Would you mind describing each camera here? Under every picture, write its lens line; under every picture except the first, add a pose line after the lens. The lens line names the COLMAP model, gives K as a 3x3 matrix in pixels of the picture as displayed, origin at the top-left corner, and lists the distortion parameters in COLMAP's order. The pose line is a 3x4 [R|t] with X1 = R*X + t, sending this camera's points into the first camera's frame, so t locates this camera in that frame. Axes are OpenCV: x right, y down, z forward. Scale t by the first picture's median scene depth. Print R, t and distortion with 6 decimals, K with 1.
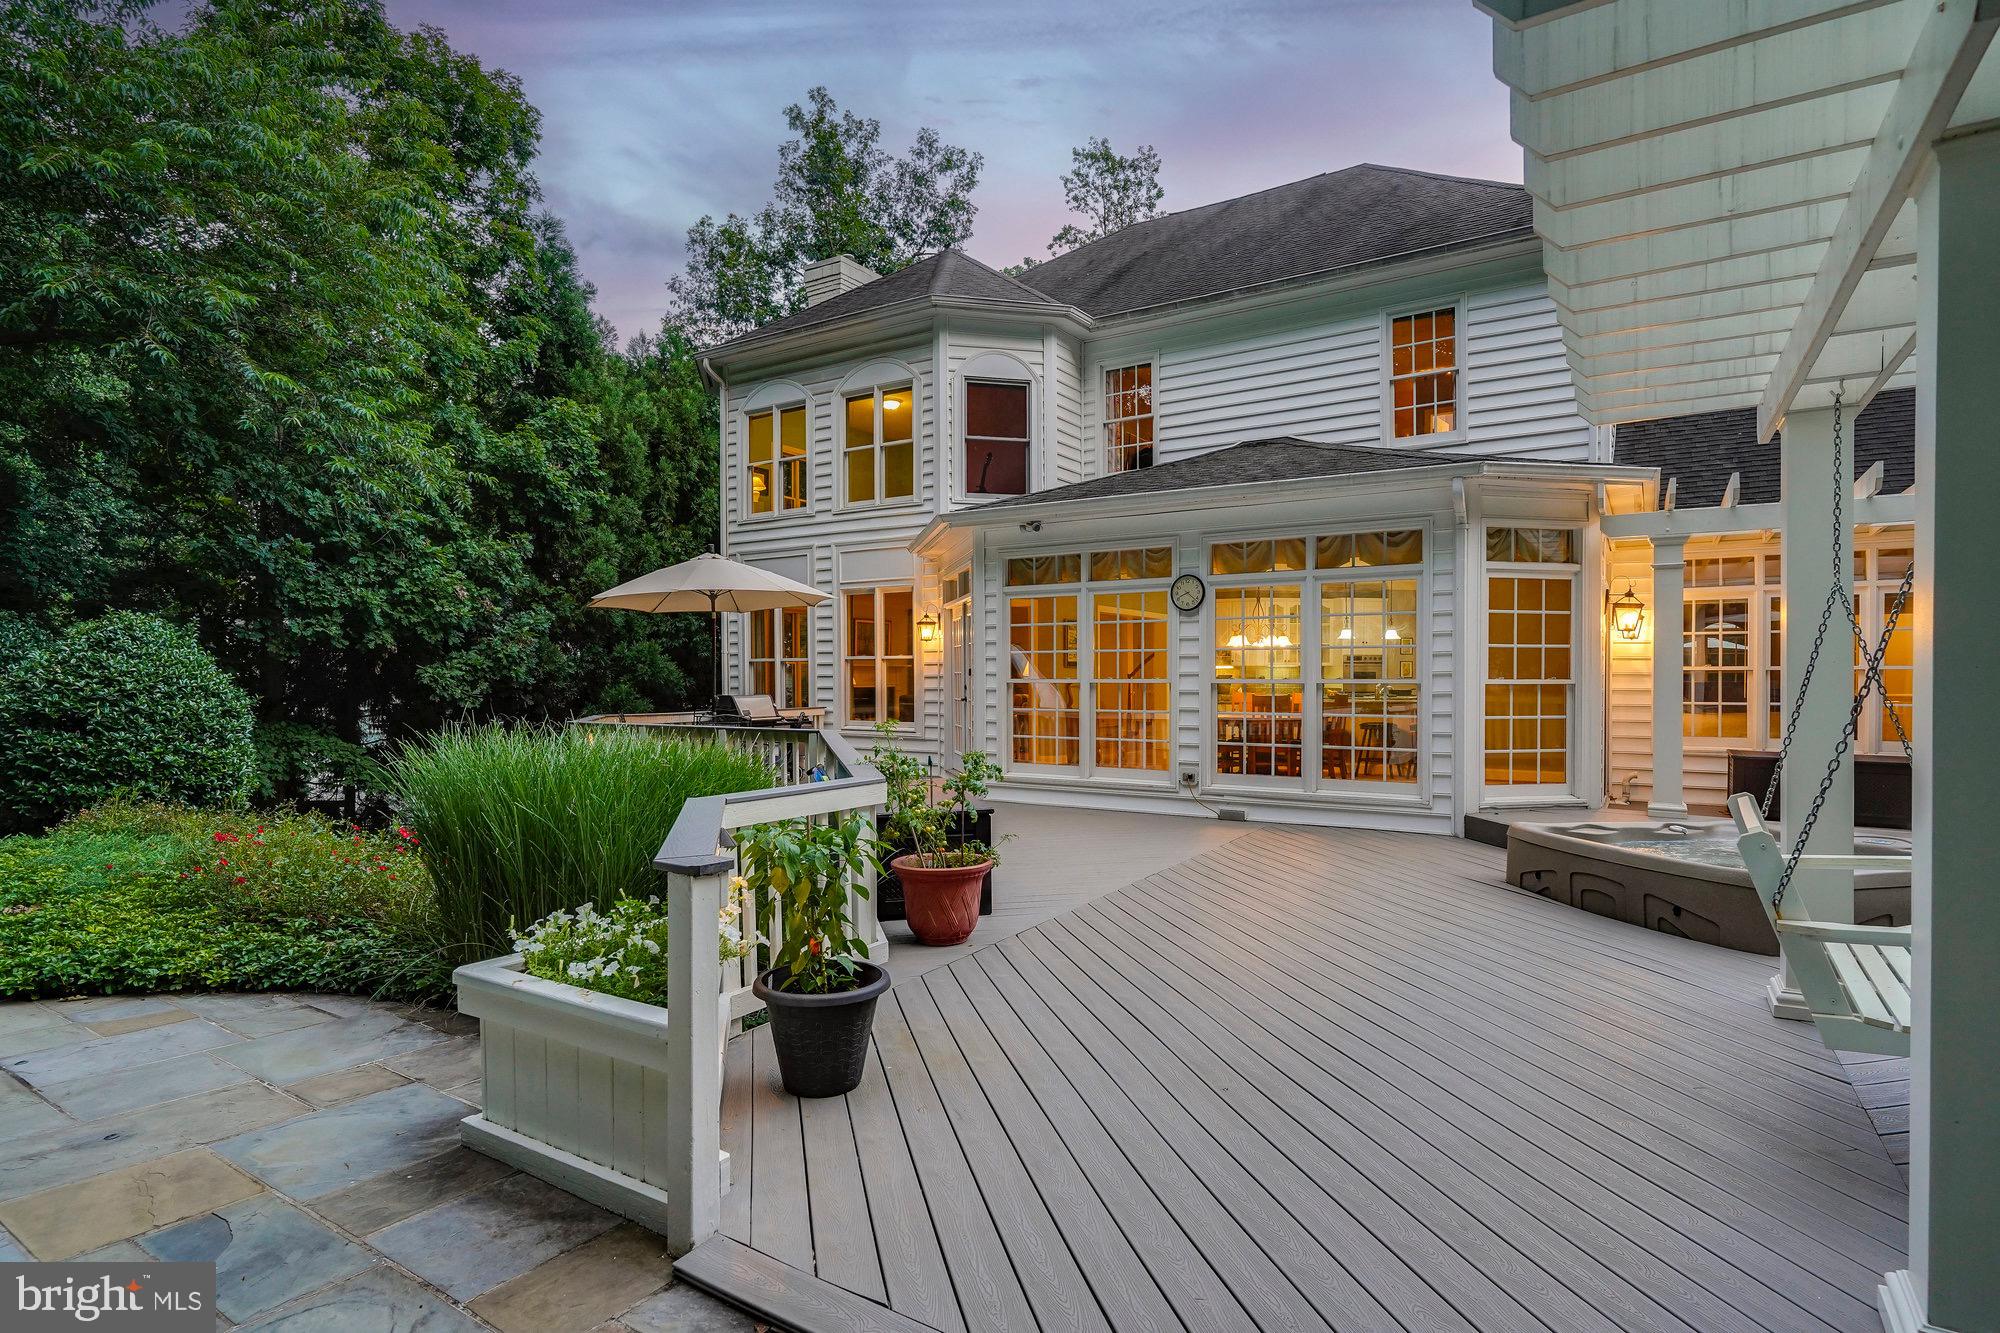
lens RADIAL K [[1043.2, 0, 996.0], [0, 1043.2, 684.6], [0, 0, 1]] dist [-0.006281, 0.000254]
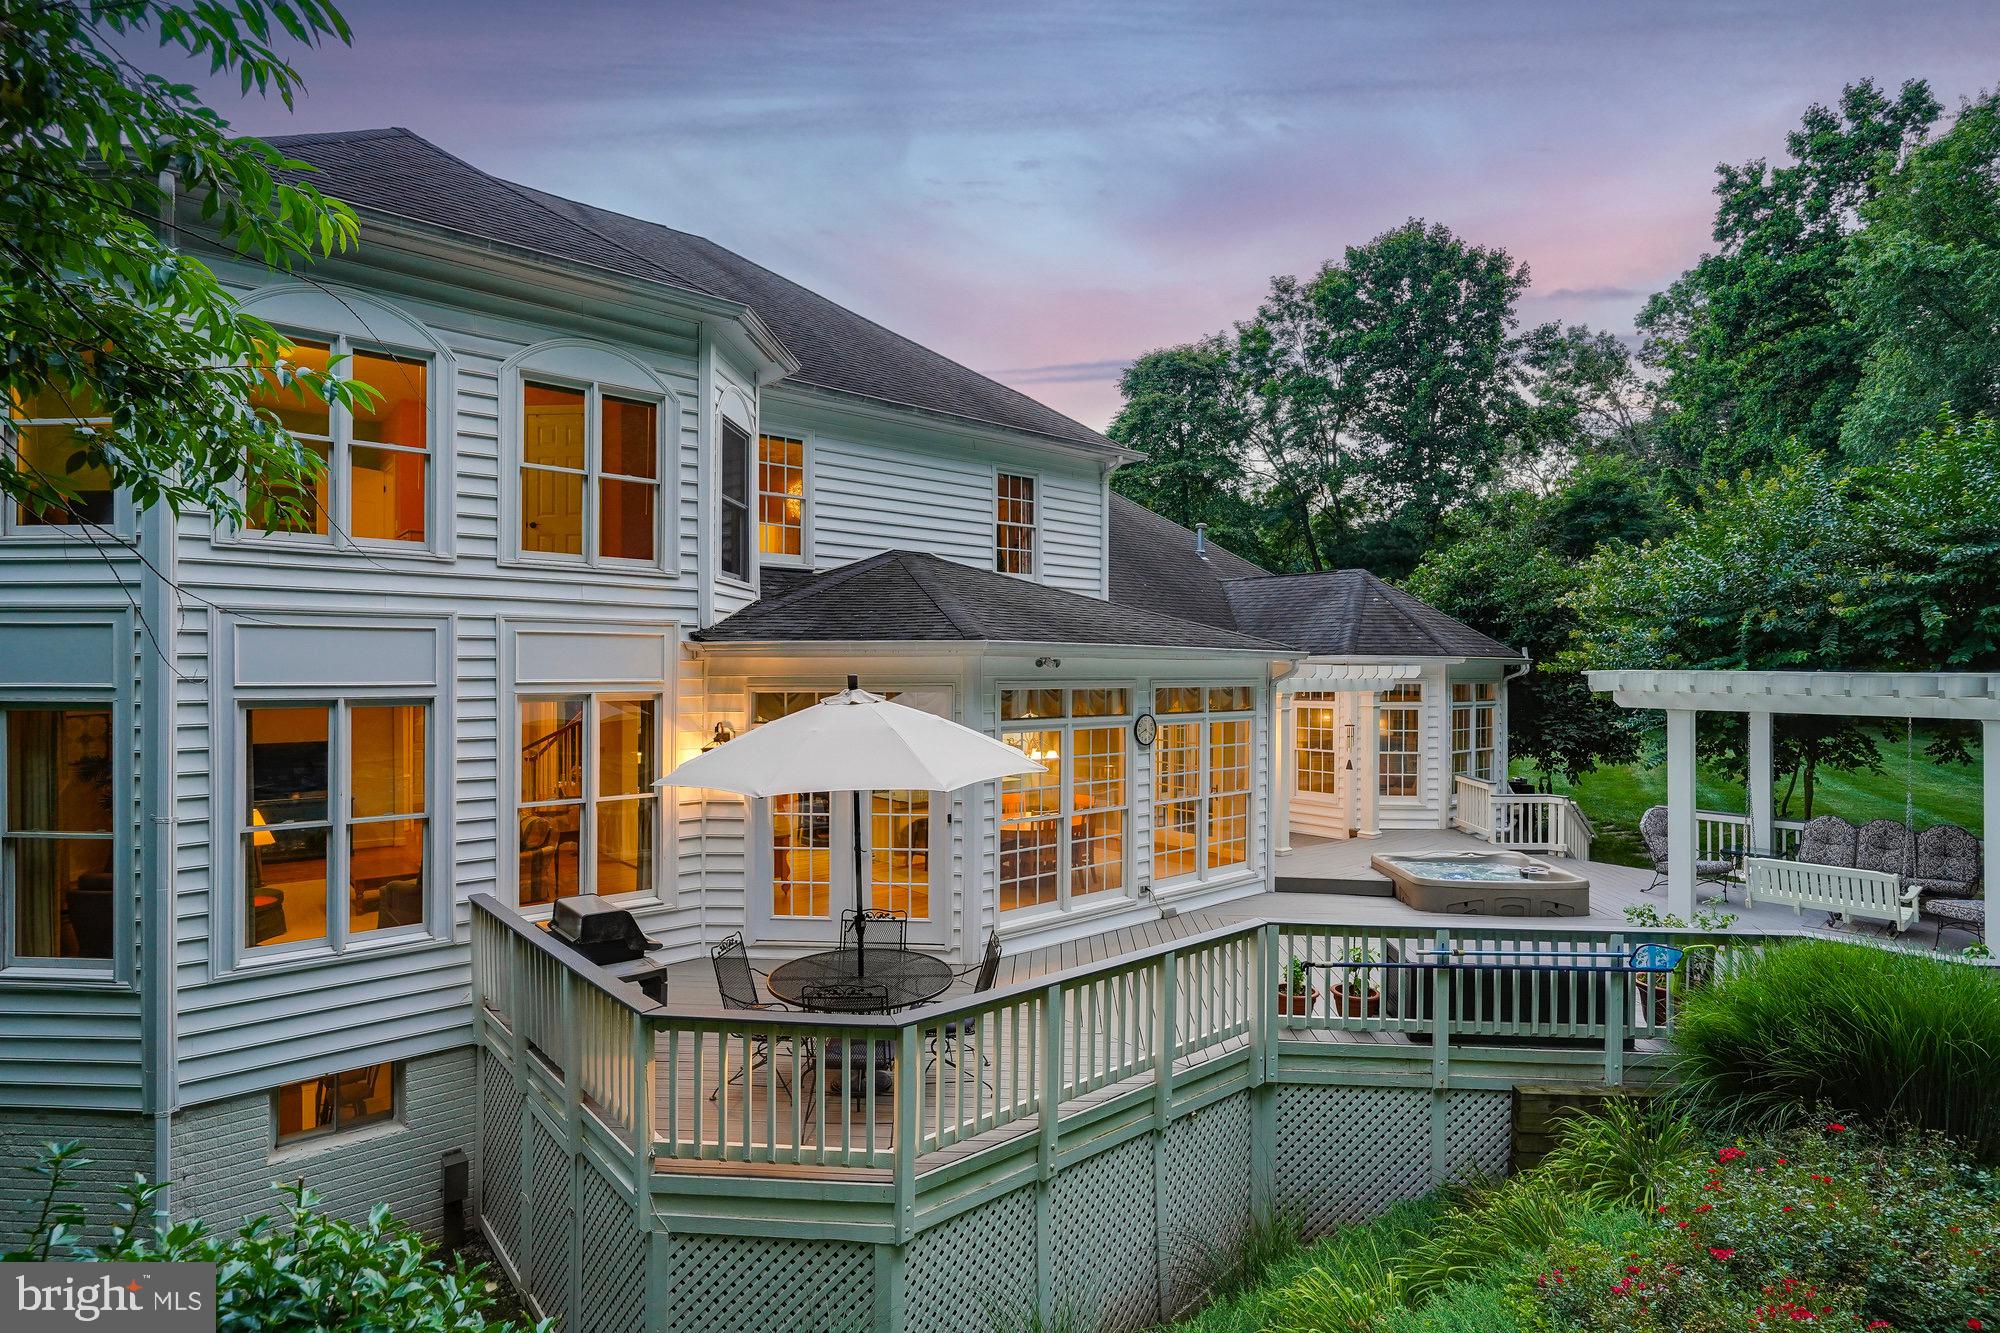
lens RADIAL K [[1019.0, 0, 1000.0], [0, 1019.0, 666.5], [0, 0, 1]] dist [-0.005149, -0.000413]
pose [[0.276639, 0.003059, 0.960969, -0.661809], [0.003284, 0.999986, -0.004129, -0.107519], [-0.960968, 0.004298, 0.276625, 0.589936]]
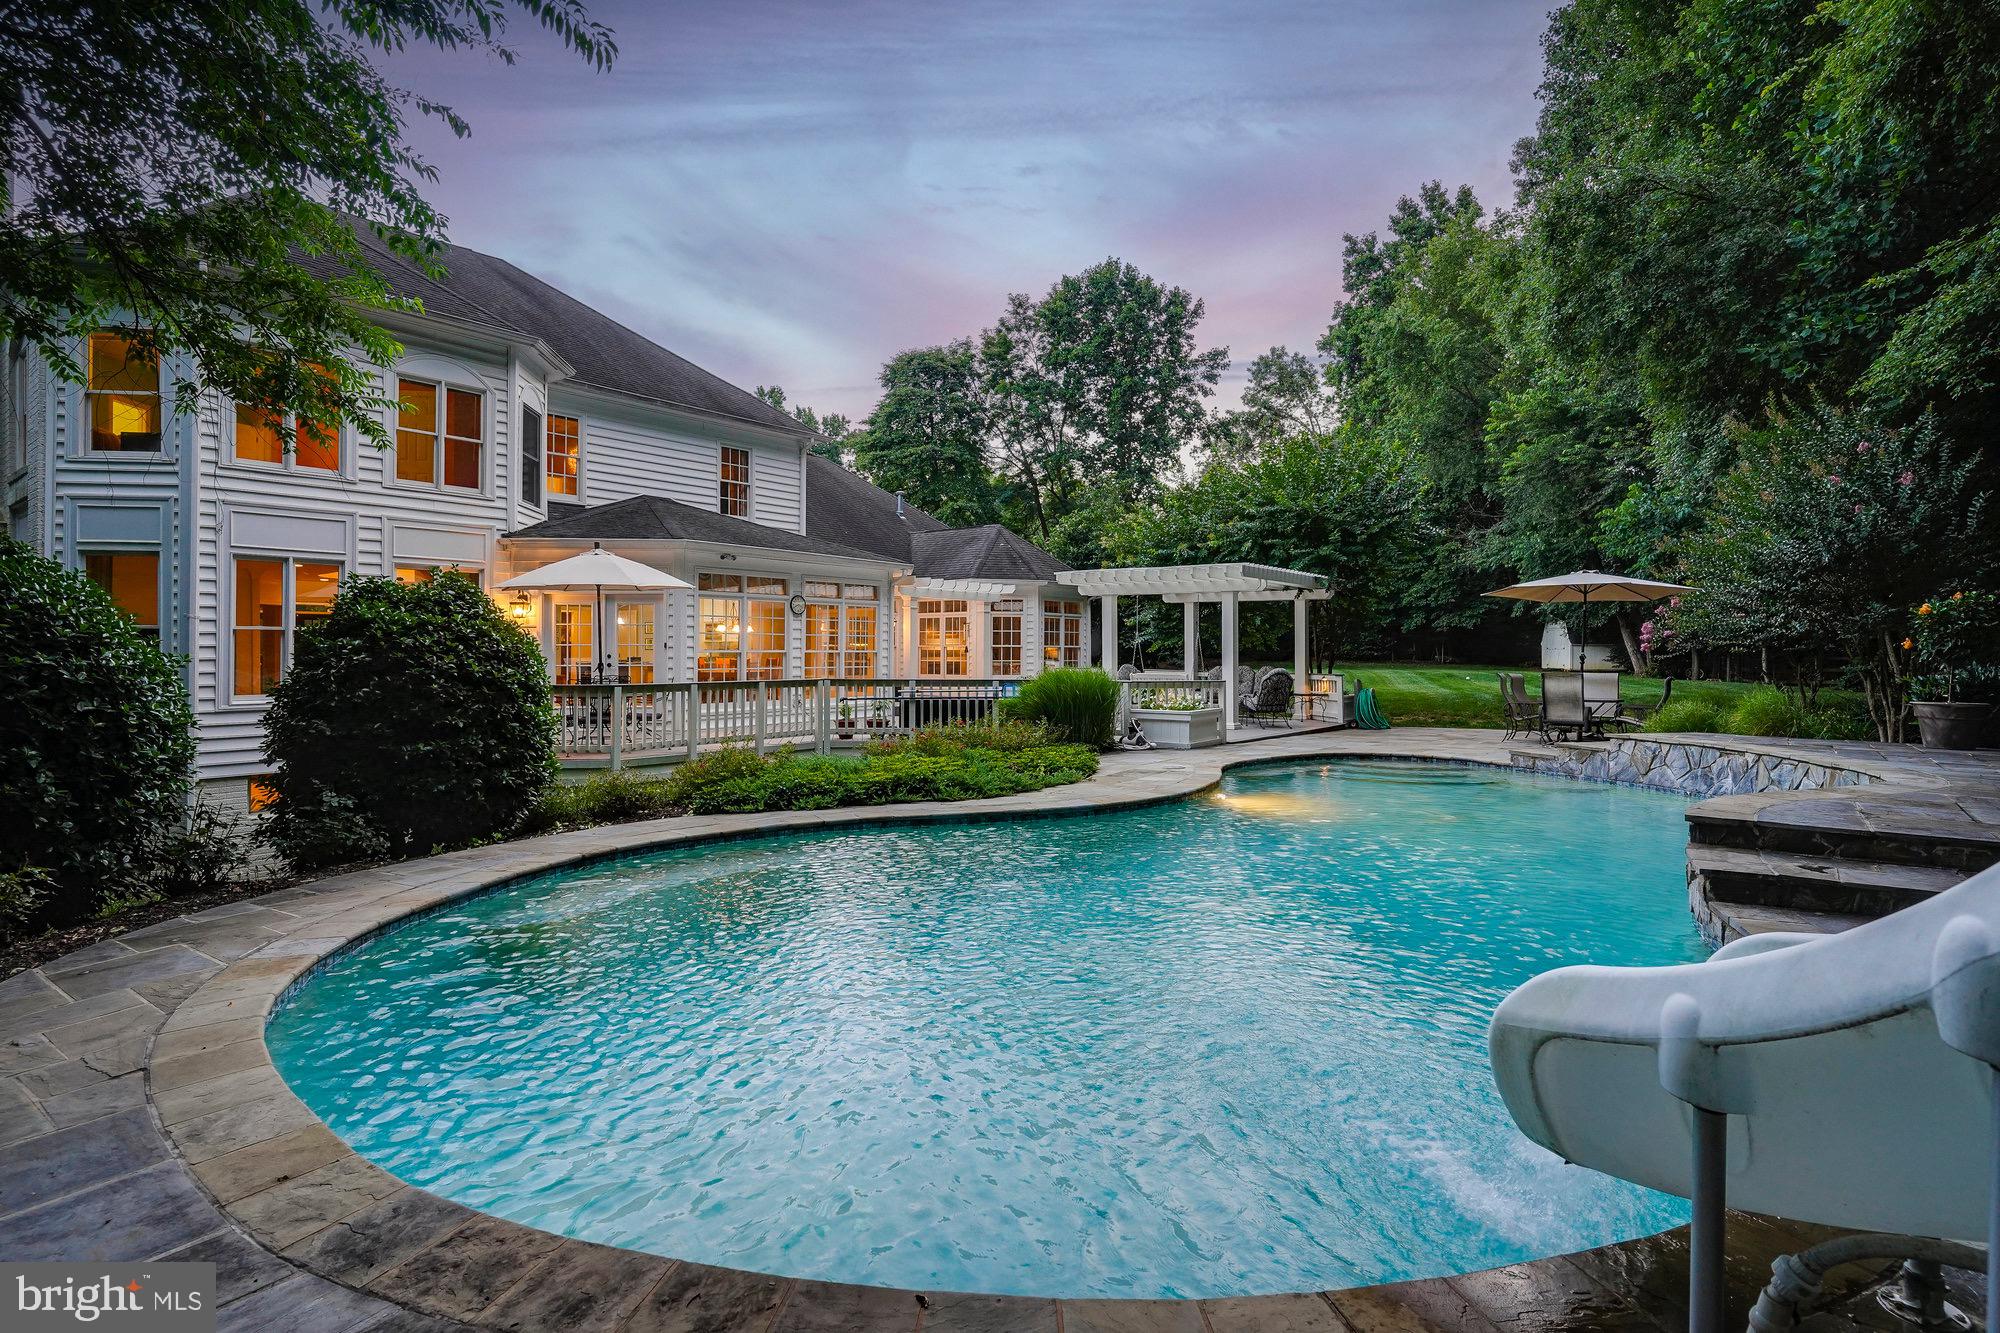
lens RADIAL K [[1004.5, 0, 1015.6], [0, 1004.5, 641.6], [0, 0, 1]] dist [-0.005981, 0.000018]
pose [[0.073893, 0.007599, 0.997237, -1.127527], [0.002861, 0.999965, -0.007832, -0.004240], [-0.997262, 0.003431, 0.073869, 0.329764]]
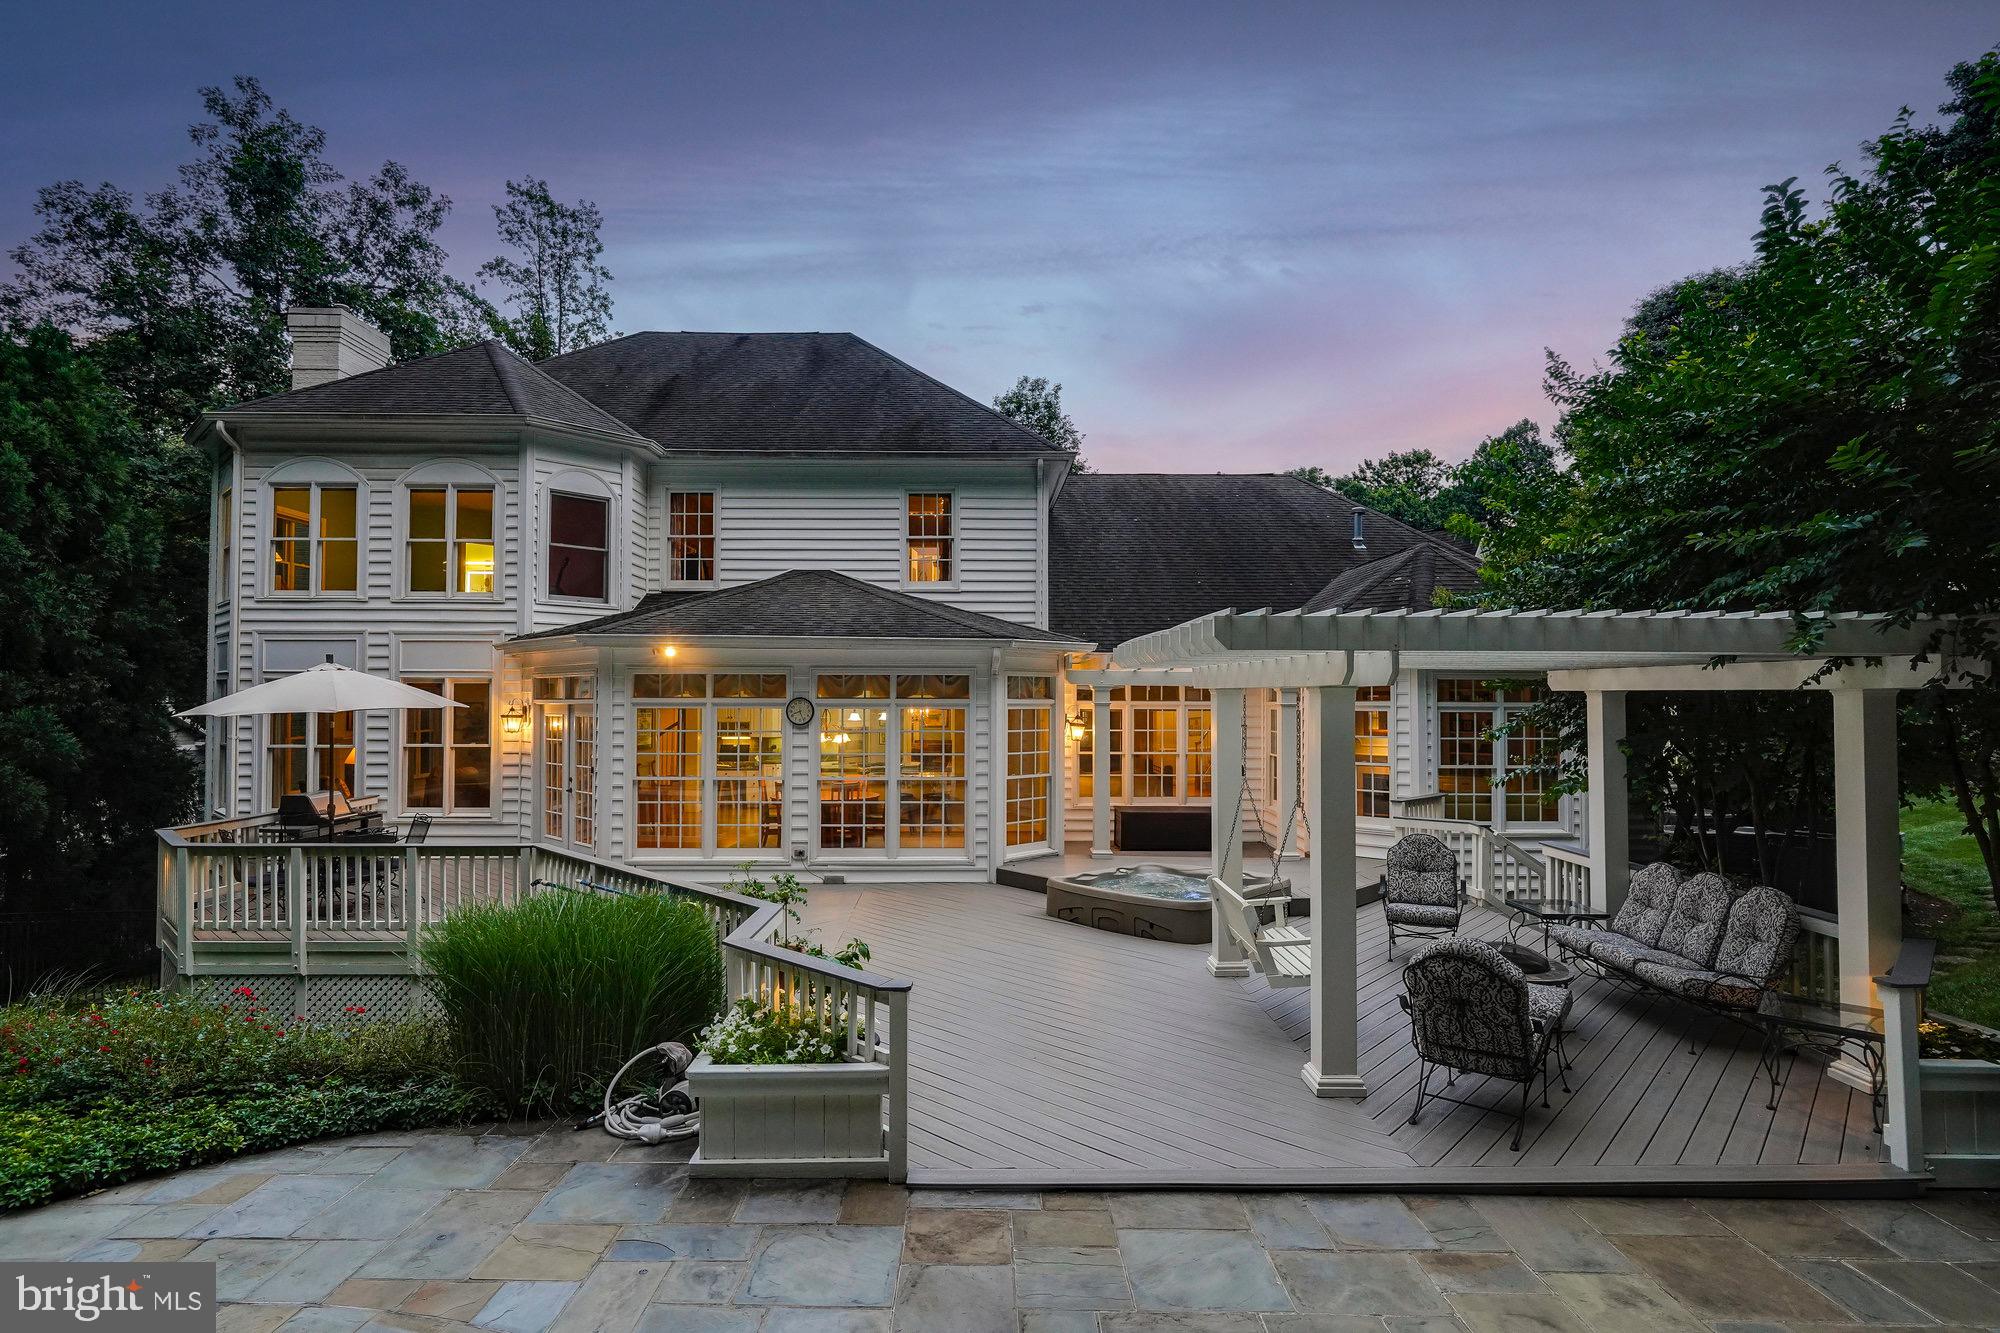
lens RADIAL K [[1019.0, 0, 1000.0], [0, 1019.0, 666.5], [0, 0, 1]] dist [-0.005149, -0.000413]
pose [[0.828467, 0.019497, 0.559698, -0.227315], [0.001063, 0.999337, -0.036384, -0.068218], [-0.560036, 0.030738, 0.827898, -0.139595]]
